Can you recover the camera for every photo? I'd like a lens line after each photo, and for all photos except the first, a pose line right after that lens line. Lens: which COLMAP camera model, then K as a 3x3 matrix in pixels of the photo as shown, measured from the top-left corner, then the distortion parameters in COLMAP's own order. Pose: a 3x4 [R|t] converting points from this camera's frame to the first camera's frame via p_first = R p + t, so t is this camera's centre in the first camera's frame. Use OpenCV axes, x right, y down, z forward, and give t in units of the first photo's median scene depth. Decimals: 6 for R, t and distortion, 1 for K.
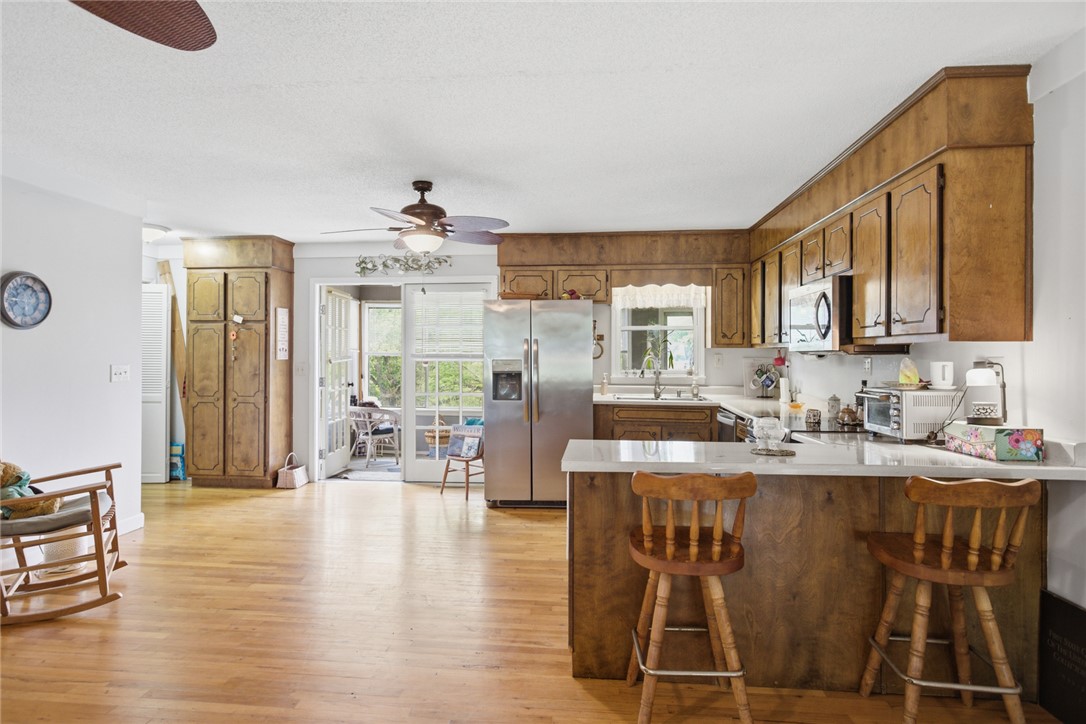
lens RADIAL K [[606.0, 0, 541.4], [0, 606.0, 356.7], [0, 0, 1]] dist [-0.001147, 0.000041]
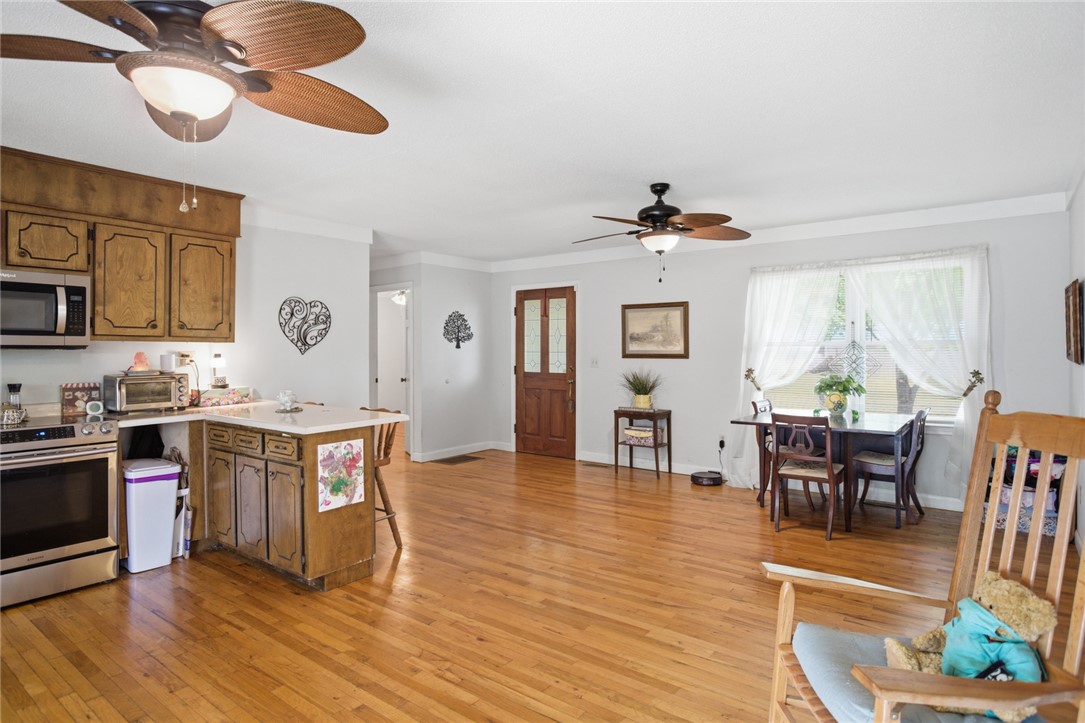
lens RADIAL K [[590.7, 0, 538.9], [0, 590.7, 355.4], [0, 0, 1]] dist [0.004008, 0.001187]
pose [[-0.840796, -0.005528, 0.541324, -0.468082], [-0.000530, 0.999956, 0.009388, -0.001833], [-0.541352, 0.007607, -0.840762, 0.887308]]
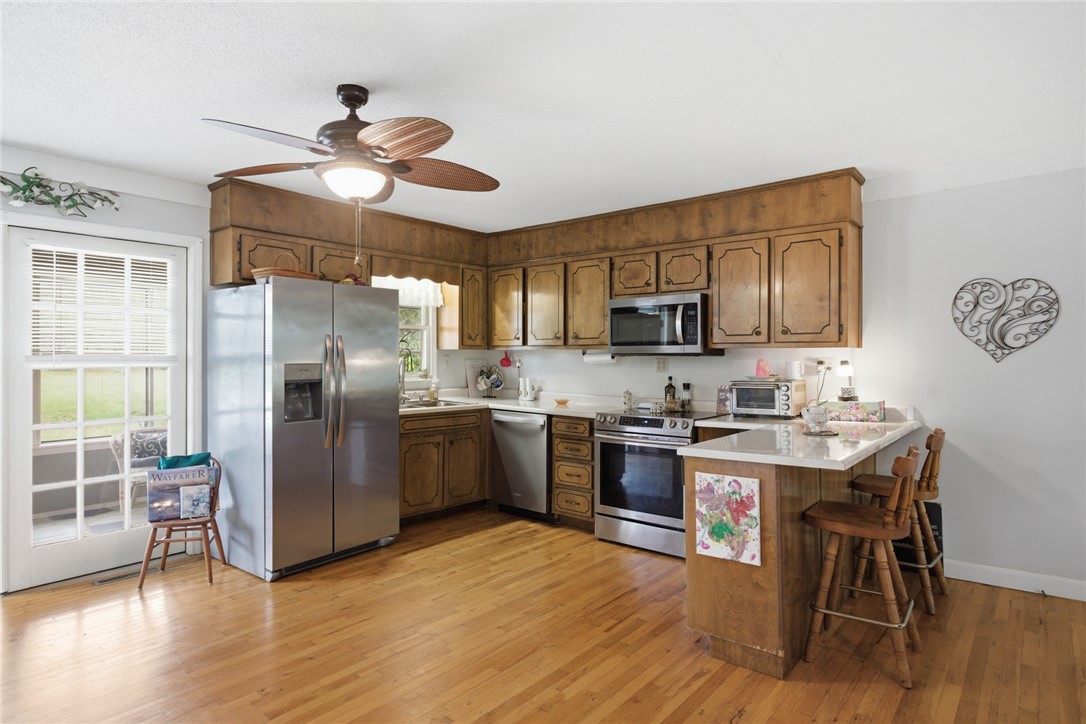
lens RADIAL K [[606.0, 0, 541.4], [0, 606.0, 356.7], [0, 0, 1]] dist [-0.001147, 0.000041]
pose [[0.567256, -0.001355, 0.823540, -0.448678], [0.003348, 0.999994, -0.000661, -0.001548], [-0.823535, 0.003132, 0.567257, 0.342936]]
